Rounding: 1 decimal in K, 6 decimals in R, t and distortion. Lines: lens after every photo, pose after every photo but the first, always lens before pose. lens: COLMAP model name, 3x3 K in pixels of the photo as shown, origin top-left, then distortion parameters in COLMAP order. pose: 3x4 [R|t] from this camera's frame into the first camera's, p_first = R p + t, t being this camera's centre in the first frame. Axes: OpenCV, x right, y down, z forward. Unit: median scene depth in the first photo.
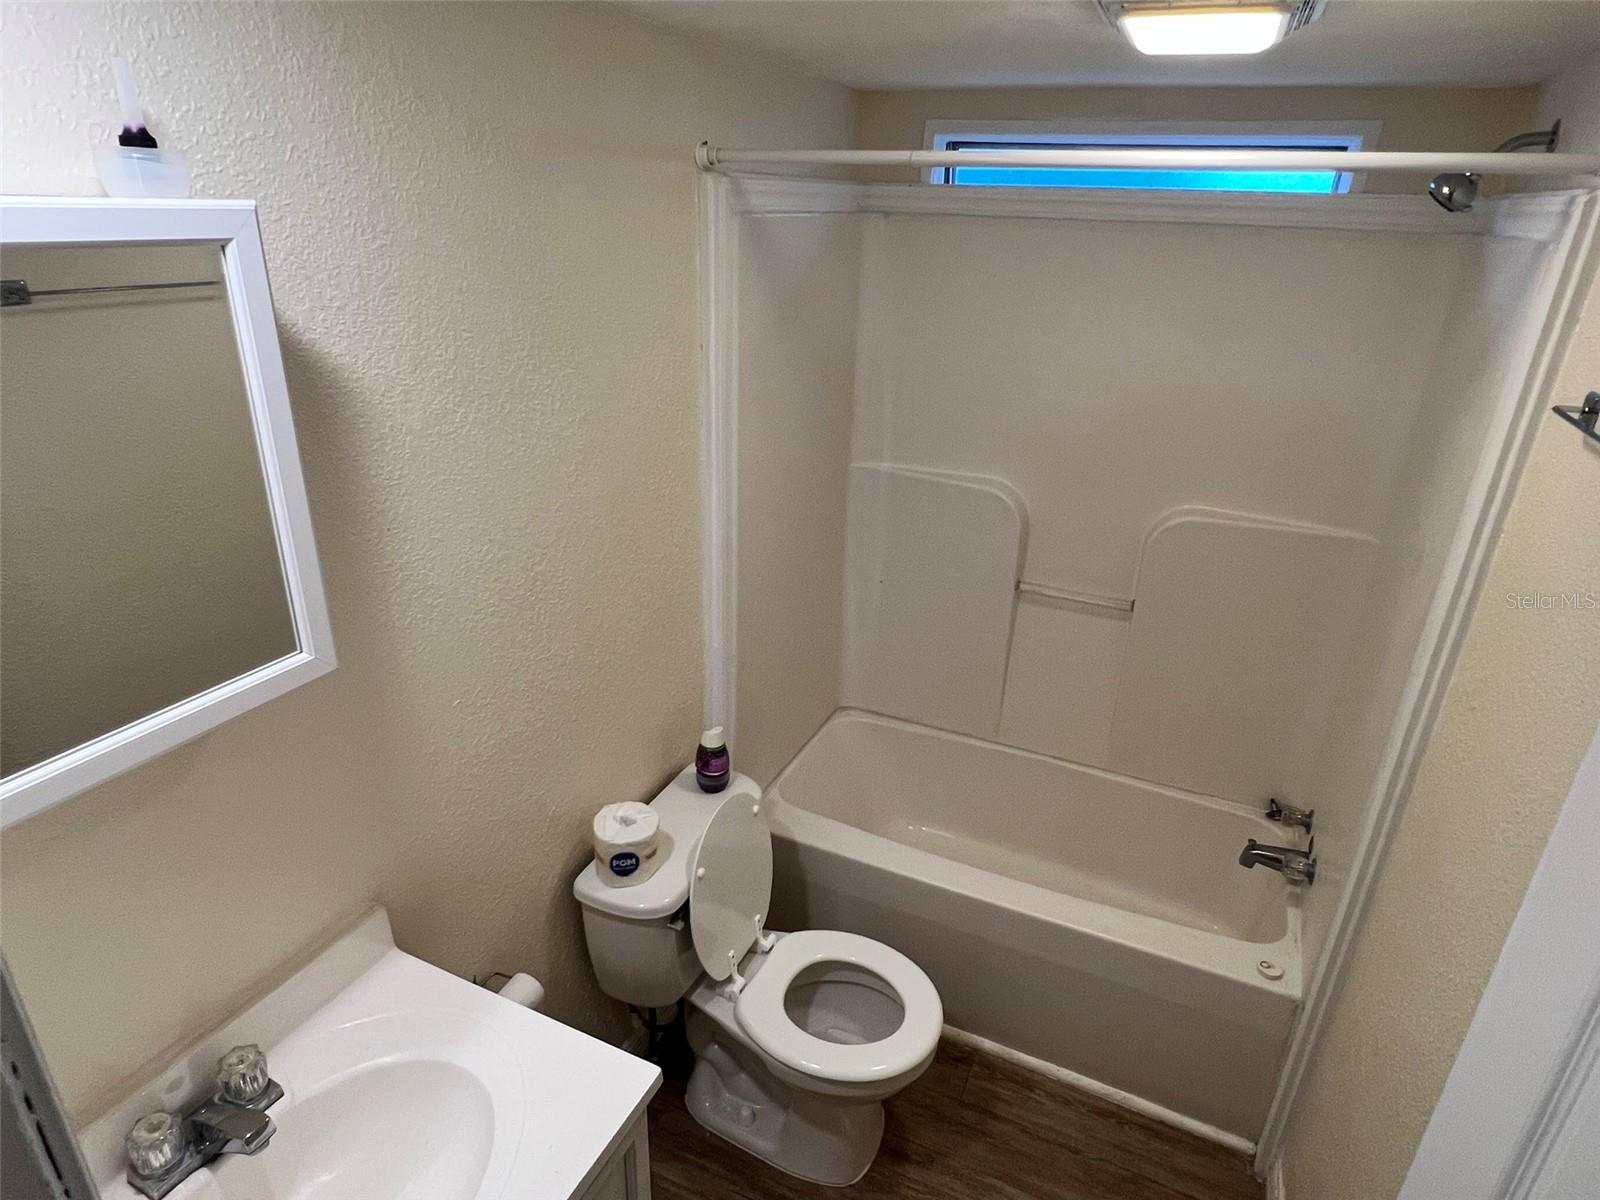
lens RADIAL K [[943.2, 0, 798.1], [0, 943.2, 604.3], [0, 0, 1]] dist [0.001267, 0.000509]
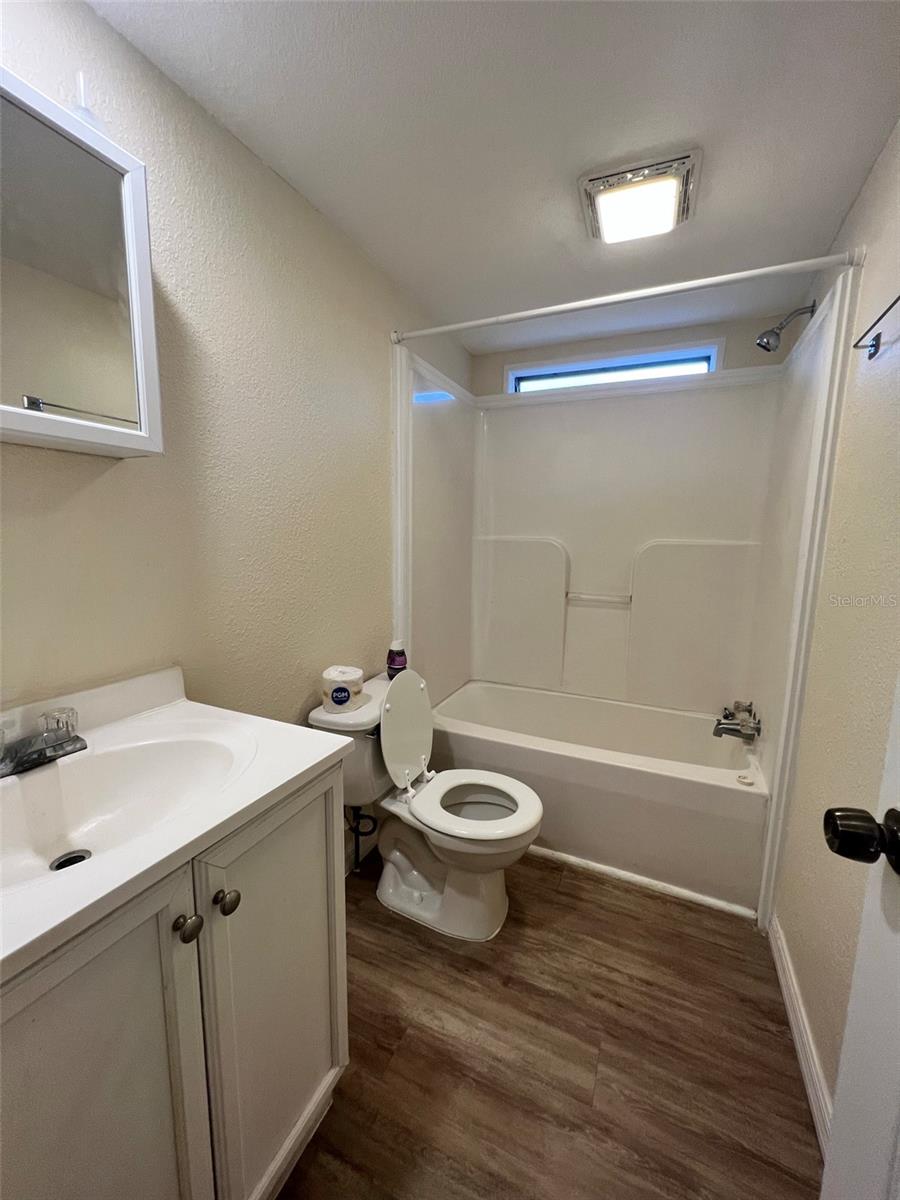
lens RADIAL K [[479.2, 0, 451.4], [0, 479.2, 600.0], [0, 0, 1]] dist [-0.001835, 0.000848]
pose [[0.999815, -0.016480, 0.009969, 0.000716], [0.018517, 0.964864, -0.262096, 0.292690], [-0.005299, 0.262232, 0.964990, 0.140863]]
